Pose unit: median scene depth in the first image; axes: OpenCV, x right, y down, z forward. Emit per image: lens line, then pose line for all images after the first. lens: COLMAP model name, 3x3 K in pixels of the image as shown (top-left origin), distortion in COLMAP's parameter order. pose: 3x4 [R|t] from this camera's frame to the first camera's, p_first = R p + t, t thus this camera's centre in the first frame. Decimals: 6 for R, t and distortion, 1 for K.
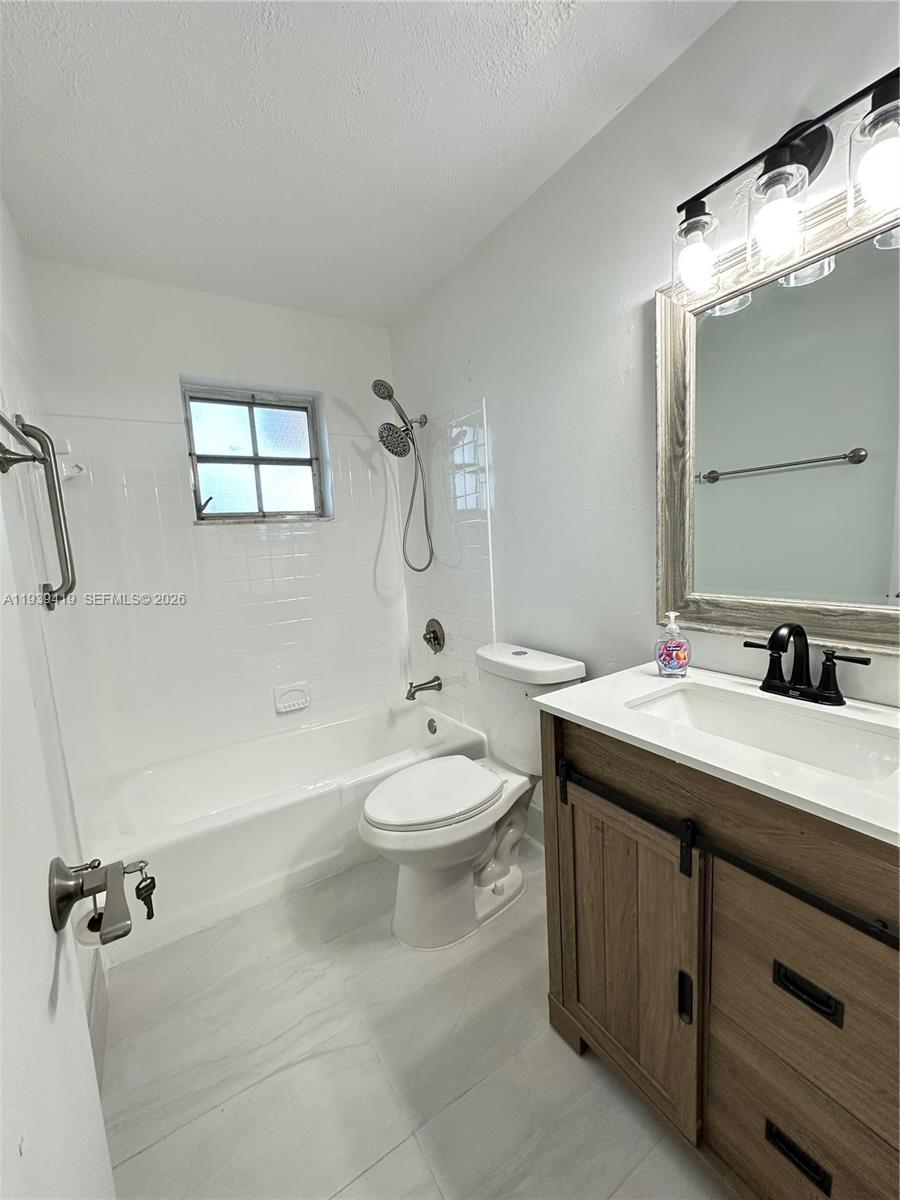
lens RADIAL K [[477.8, 0, 449.0], [0, 477.8, 600.3], [0, 0, 1]] dist [-0.002802, 0.000753]
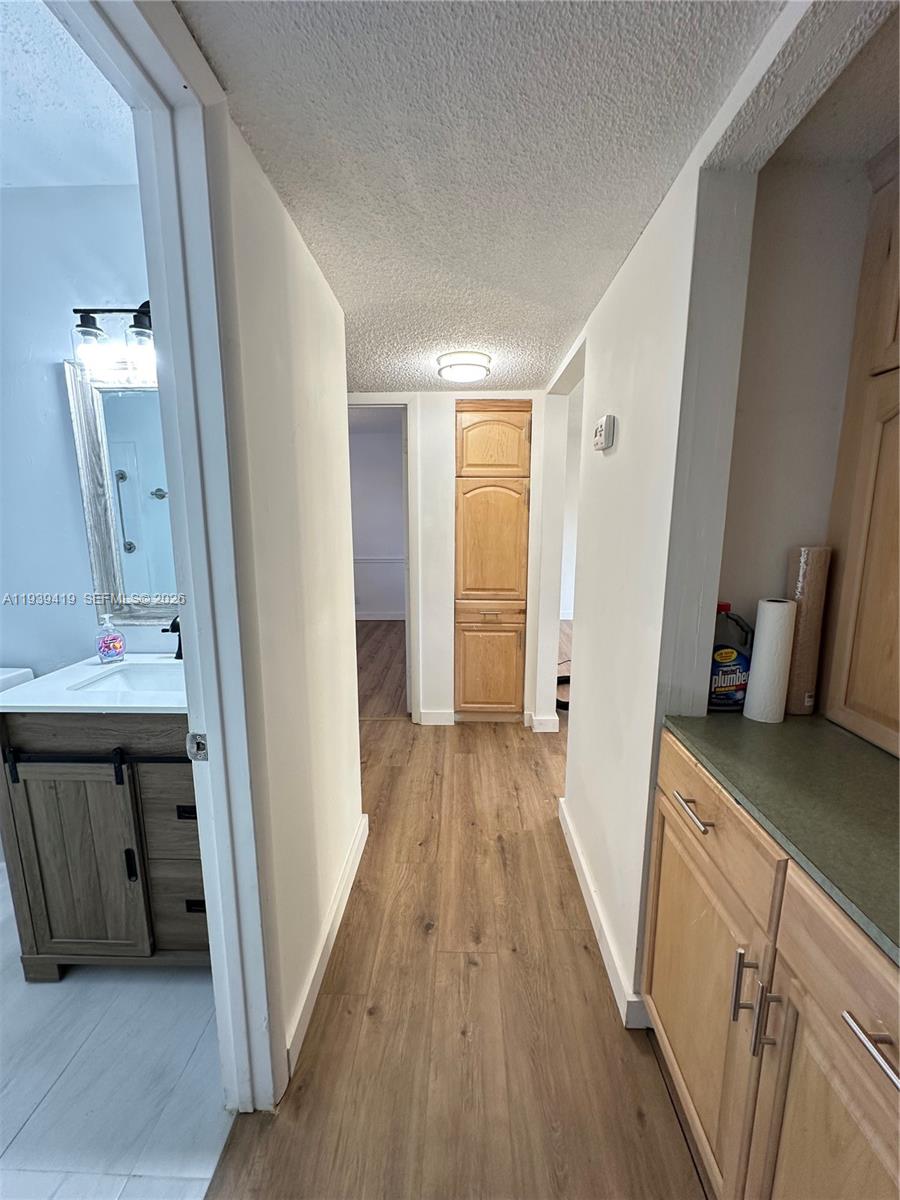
lens RADIAL K [[477.8, 0, 451.1], [0, 477.8, 600.8], [0, 0, 1]] dist [-0.002802, 0.000753]
pose [[0.556532, -0.085715, 0.826393, -0.089498], [0.075795, 0.995754, 0.052237, -0.008863], [-0.827362, 0.033564, 0.560666, -0.525776]]
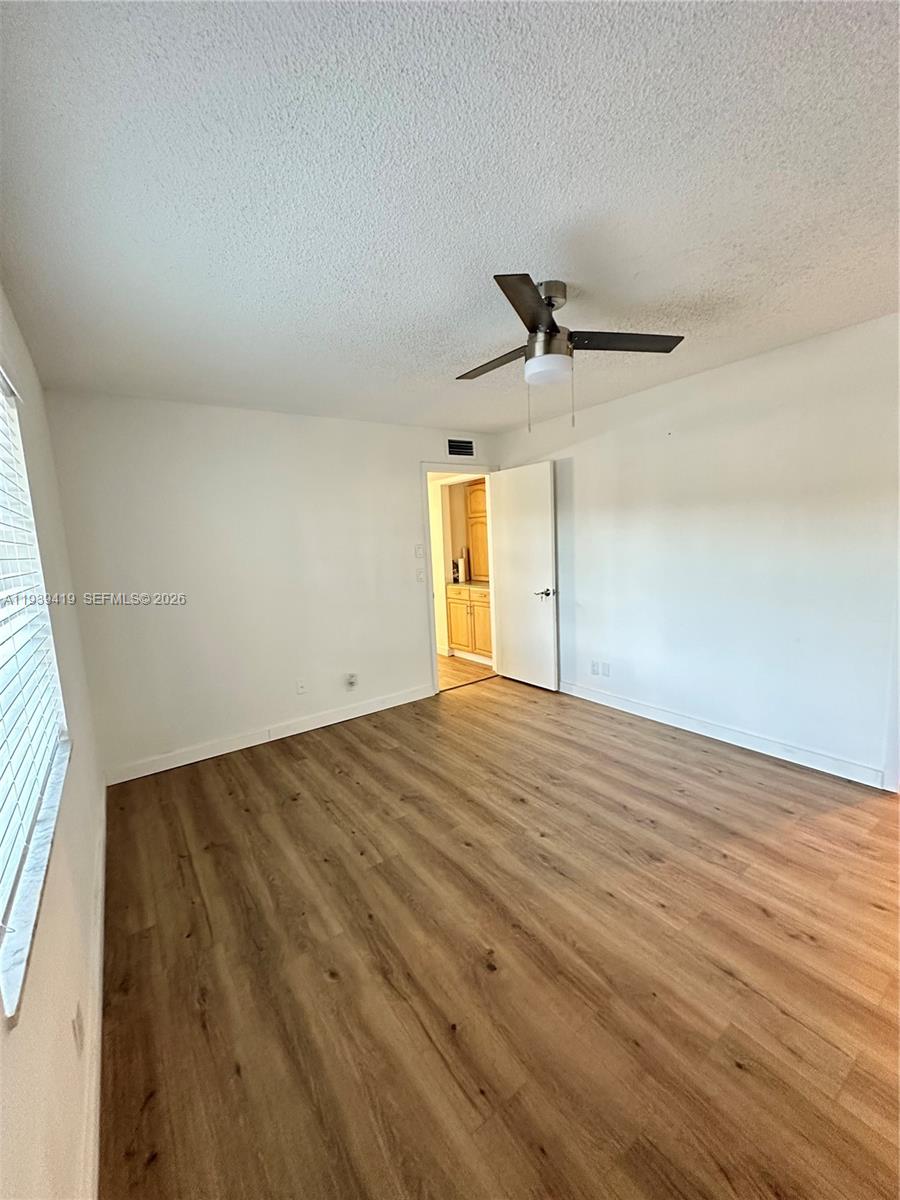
lens RADIAL K [[477.8, 0, 451.0], [0, 477.8, 600.4], [0, 0, 1]] dist [-0.002802, 0.000753]
pose [[-0.049962, -0.069637, 0.996320, -3.731978], [0.181433, 0.980335, 0.077618, 0.105232], [-0.982133, 0.184644, -0.036345, -0.183100]]
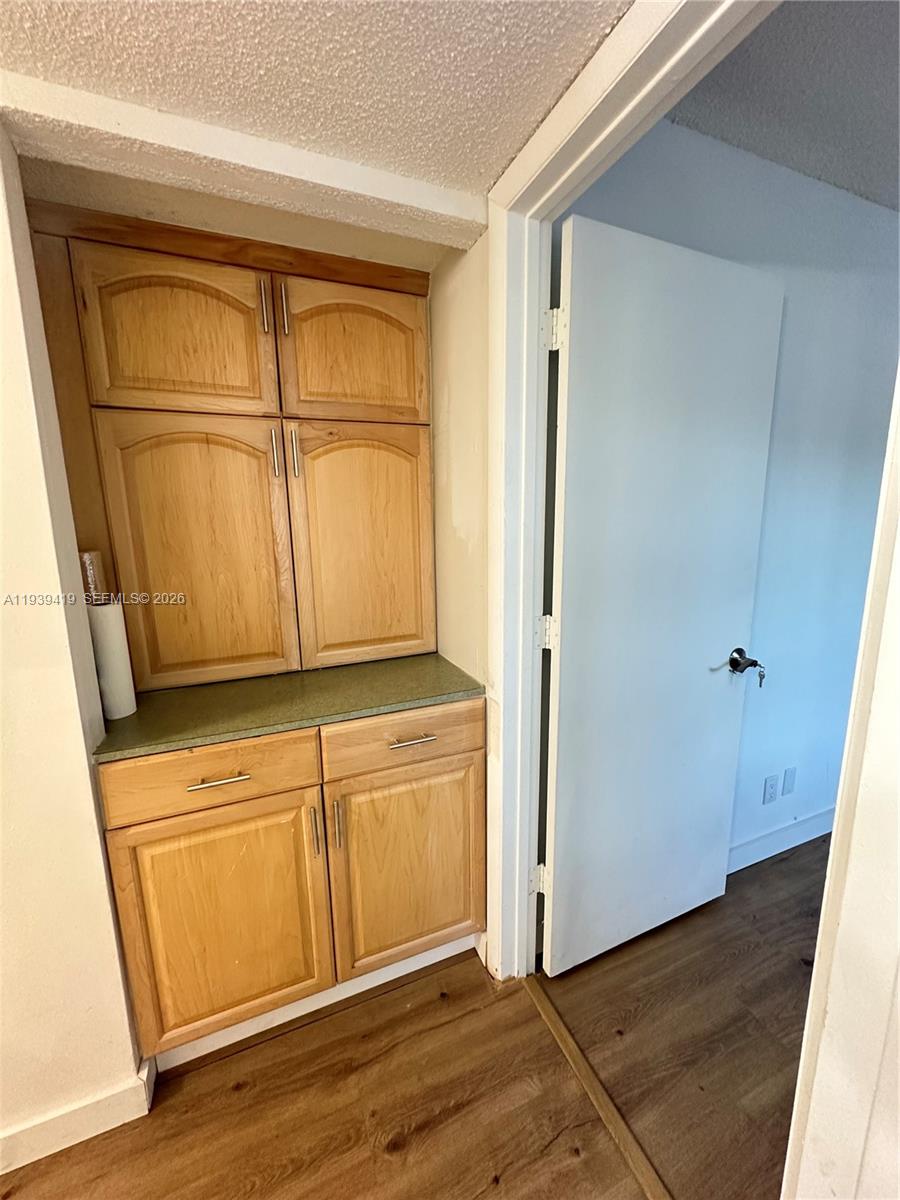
lens RADIAL K [[477.8, 0, 451.7], [0, 477.8, 599.6], [0, 0, 1]] dist [-0.002802, 0.000753]
pose [[-0.984216, 0.037576, 0.172936, 0.144275], [0.087388, 0.952942, 0.290284, -0.136340], [-0.153891, 0.300815, -0.941184, 0.244659]]
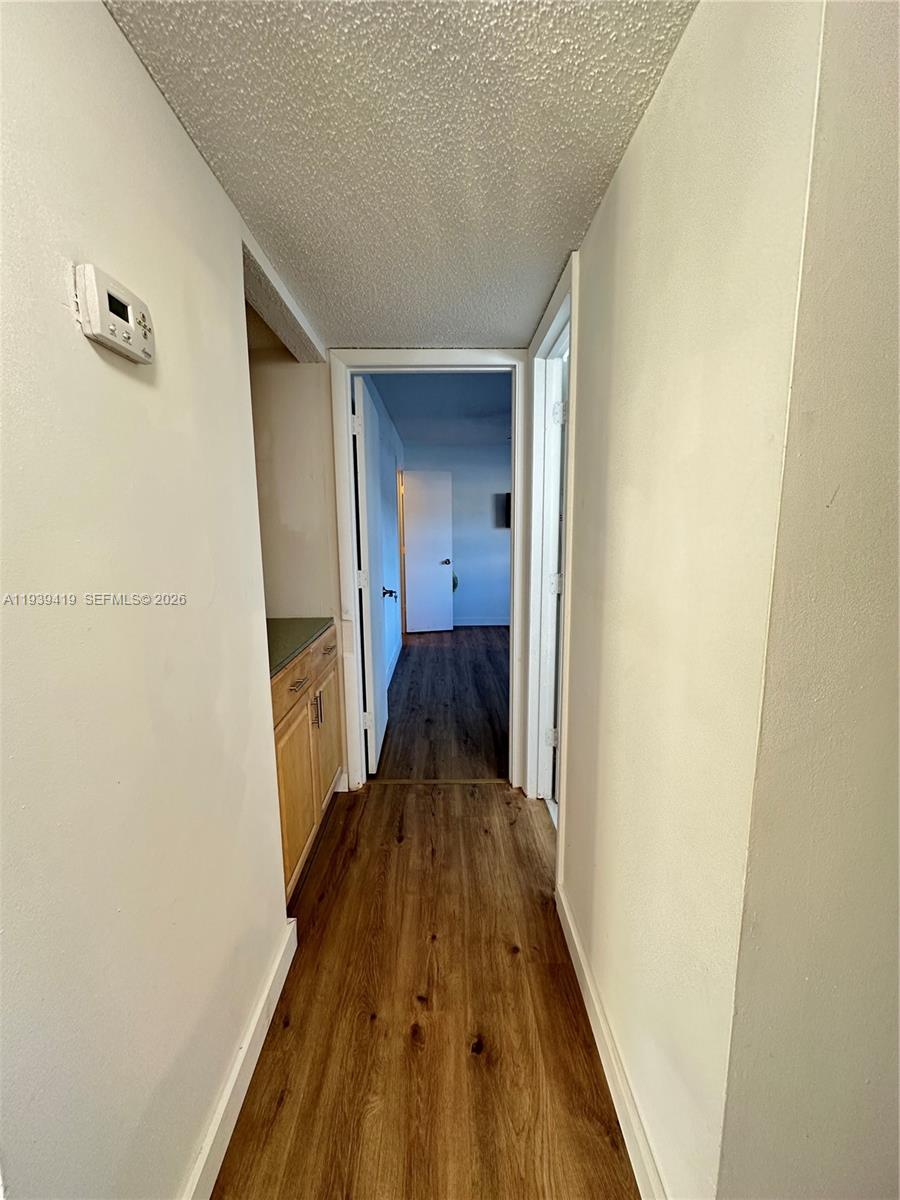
lens RADIAL K [[477.8, 0, 451.0], [0, 477.8, 599.1], [0, 0, 1]] dist [-0.002802, 0.000753]
pose [[-0.517546, 0.184778, -0.835466, 1.559760], [-0.073478, 0.963200, 0.258546, -0.201465], [0.852495, 0.195198, -0.484923, 0.535201]]
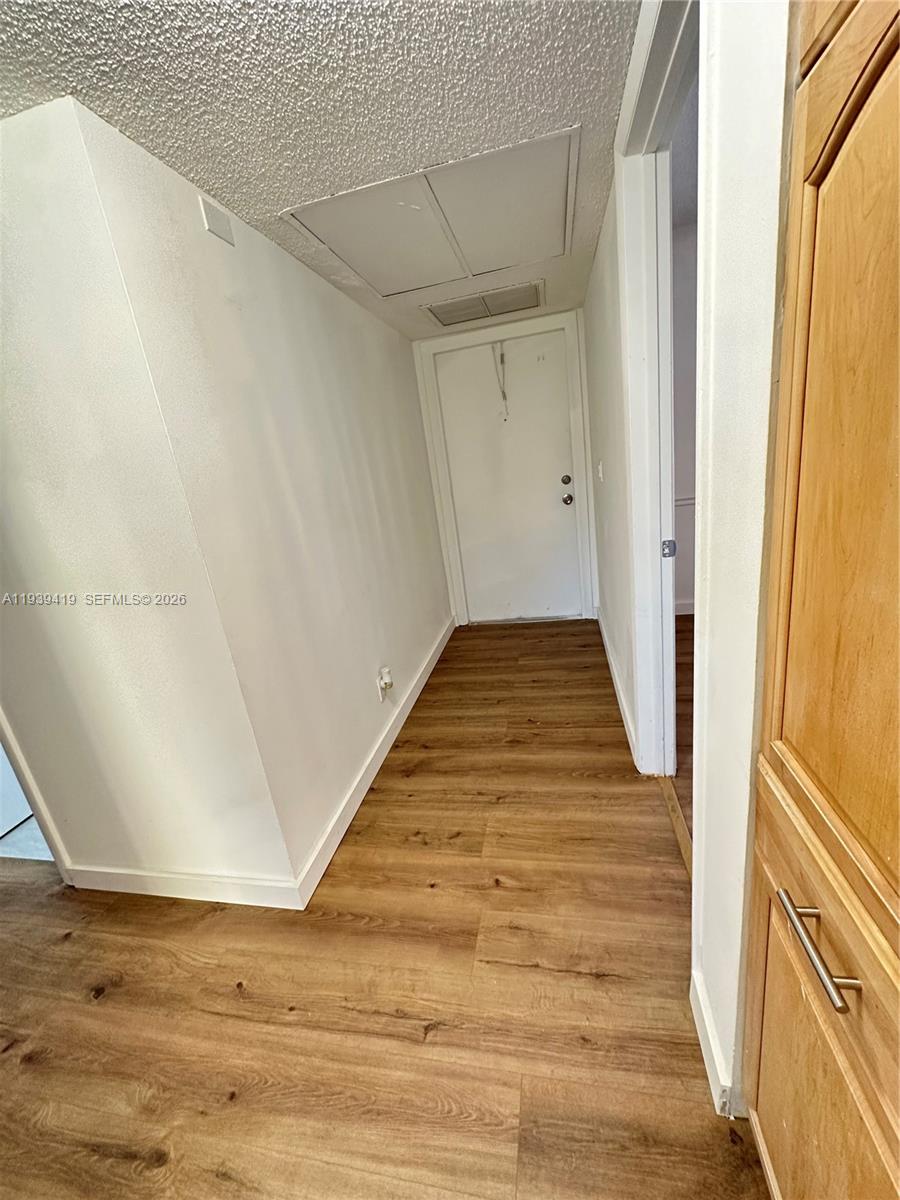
lens RADIAL K [[477.8, 0, 449.2], [0, 477.8, 599.3], [0, 0, 1]] dist [-0.002802, 0.000753]
pose [[0.719354, 0.158722, -0.676268, 2.052689], [0.003738, 0.972647, 0.232259, -0.185828], [0.694634, -0.169605, 0.699084, 0.232032]]
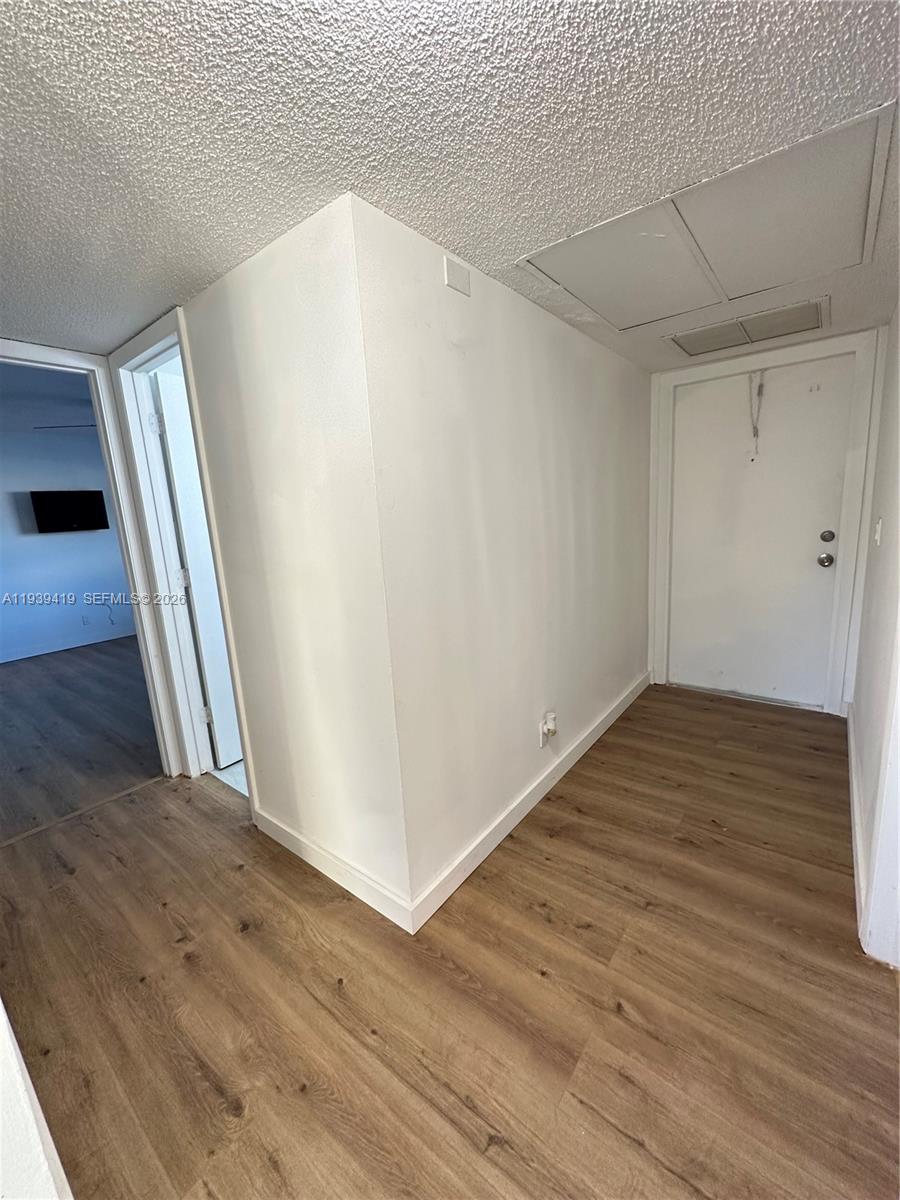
lens RADIAL K [[477.8, 0, 450.9], [0, 477.8, 599.2], [0, 0, 1]] dist [-0.002802, 0.000753]
pose [[0.338941, 0.213358, -0.916296, 2.055411], [-0.082313, 0.976936, 0.197030, -0.220830], [0.937200, 0.008642, 0.348686, 0.349981]]
